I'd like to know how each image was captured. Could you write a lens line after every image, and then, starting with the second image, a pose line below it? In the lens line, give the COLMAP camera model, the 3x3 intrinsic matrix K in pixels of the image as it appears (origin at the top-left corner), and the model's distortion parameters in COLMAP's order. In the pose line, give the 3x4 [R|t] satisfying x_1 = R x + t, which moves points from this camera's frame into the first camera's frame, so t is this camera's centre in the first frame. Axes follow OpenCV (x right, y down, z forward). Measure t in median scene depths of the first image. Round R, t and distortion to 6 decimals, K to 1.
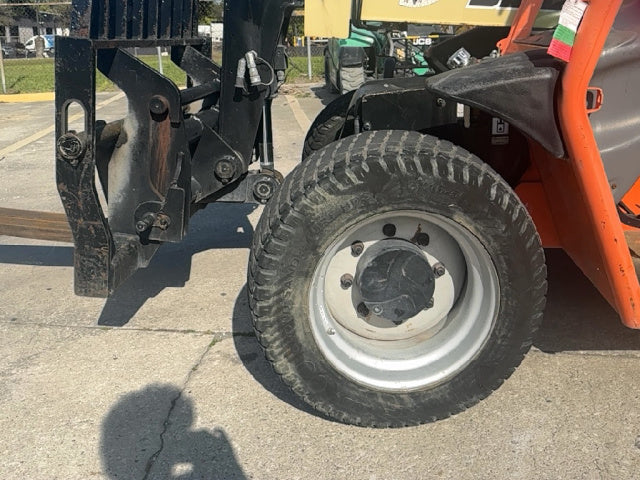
lens RADIAL K [[599.7, 0, 344.9], [0, 599.7, 165.9], [0, 0, 1]] dist [0.100538, -0.001929]
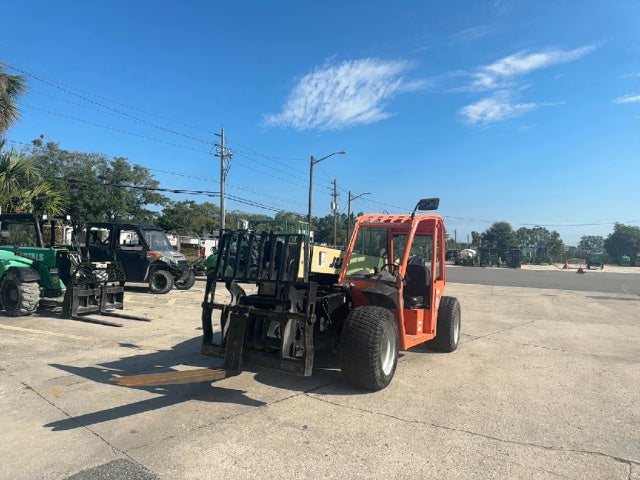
lens RADIAL K [[454.8, 0, 318.2], [0, 454.8, 240.5], [0, 0, 1]] dist [0.064164, -0.088324]
pose [[0.512890, 0.061758, 0.856230, -2.437363], [0.138135, 0.978474, -0.153320, -0.064276], [-0.847268, 0.196911, 0.493318, -0.180122]]
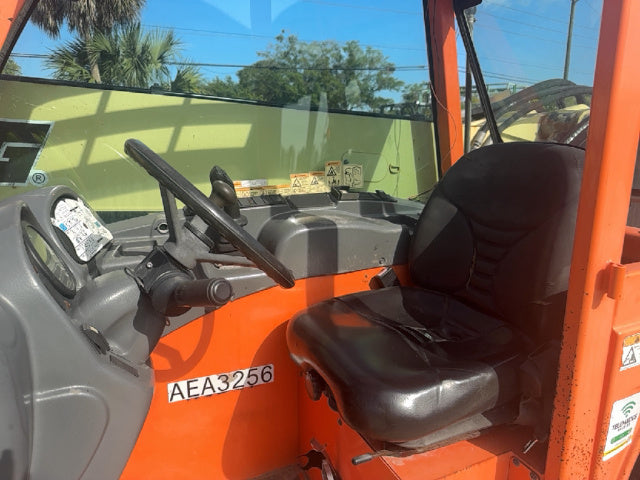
lens RADIAL K [[454.8, 0, 318.2], [0, 454.8, 240.5], [0, 0, 1]] dist [0.064164, -0.088324]
pose [[0.889183, -0.087655, 0.449078, 0.544819], [0.089856, 0.995819, 0.016455, -0.236683], [-0.448642, 0.025721, 0.893341, 0.594501]]
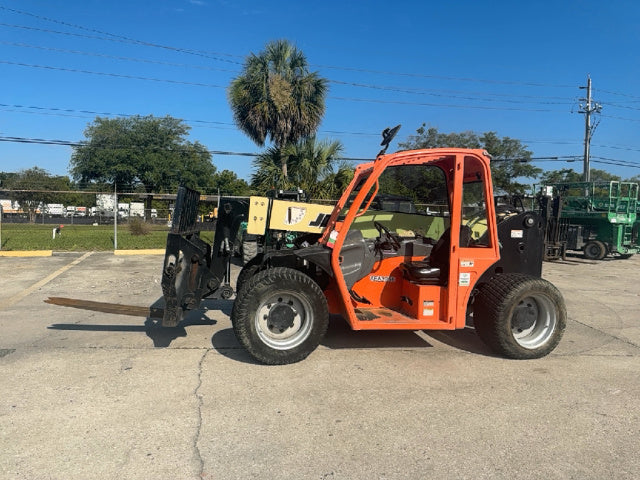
lens RADIAL K [[454.8, 0, 318.2], [0, 454.8, 240.5], [0, 0, 1]] dist [0.064164, -0.088324]
pose [[0.981711, 0.041280, 0.185846, -0.177895], [-0.010973, 0.986855, -0.161236, 0.179010], [-0.190059, 0.156248, 0.969260, -1.317851]]
